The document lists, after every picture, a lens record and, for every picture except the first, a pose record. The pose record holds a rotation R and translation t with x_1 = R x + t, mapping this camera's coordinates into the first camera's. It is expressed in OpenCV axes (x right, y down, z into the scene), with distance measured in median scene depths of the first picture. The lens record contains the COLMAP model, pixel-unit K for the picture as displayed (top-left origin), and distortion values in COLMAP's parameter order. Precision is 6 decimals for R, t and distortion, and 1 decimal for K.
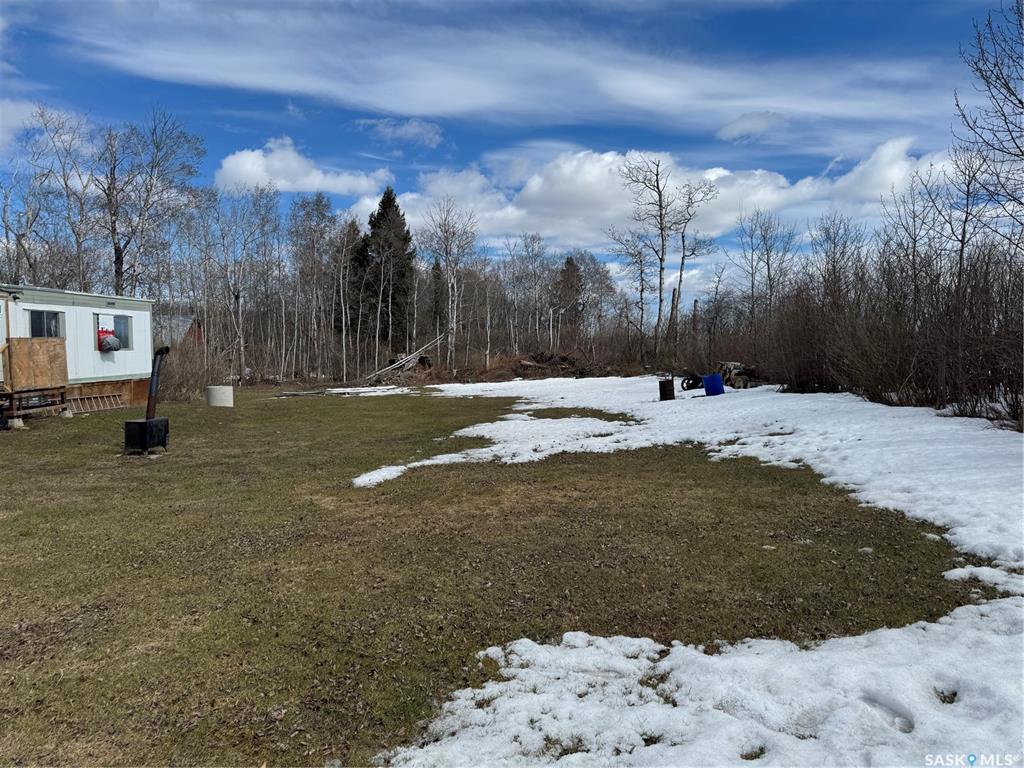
lens RADIAL K [[722.6, 0, 511.8], [0, 722.6, 388.6], [0, 0, 1]] dist [0.047464, -0.061771]
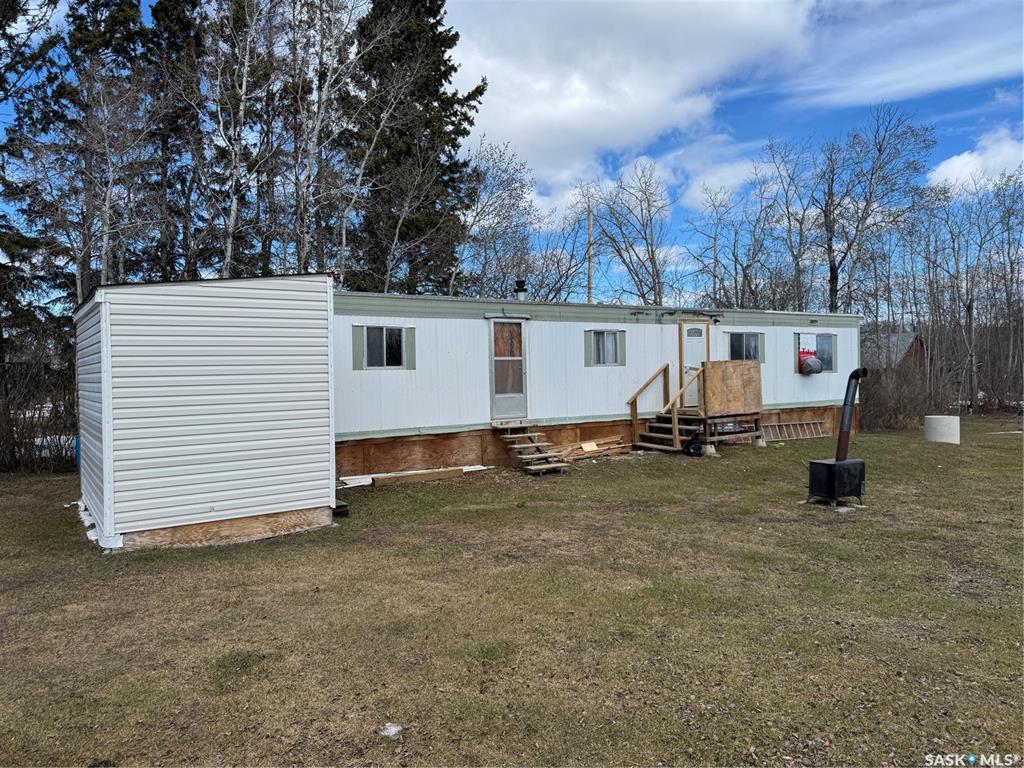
lens RADIAL K [[722.6, 0, 505.9], [0, 722.6, 392.3], [0, 0, 1]] dist [0.047464, -0.061771]
pose [[0.600719, 0.015819, -0.799304, -0.066685], [-0.034984, 0.999367, -0.006514, -0.011287], [0.798694, 0.031876, 0.600892, 0.182433]]
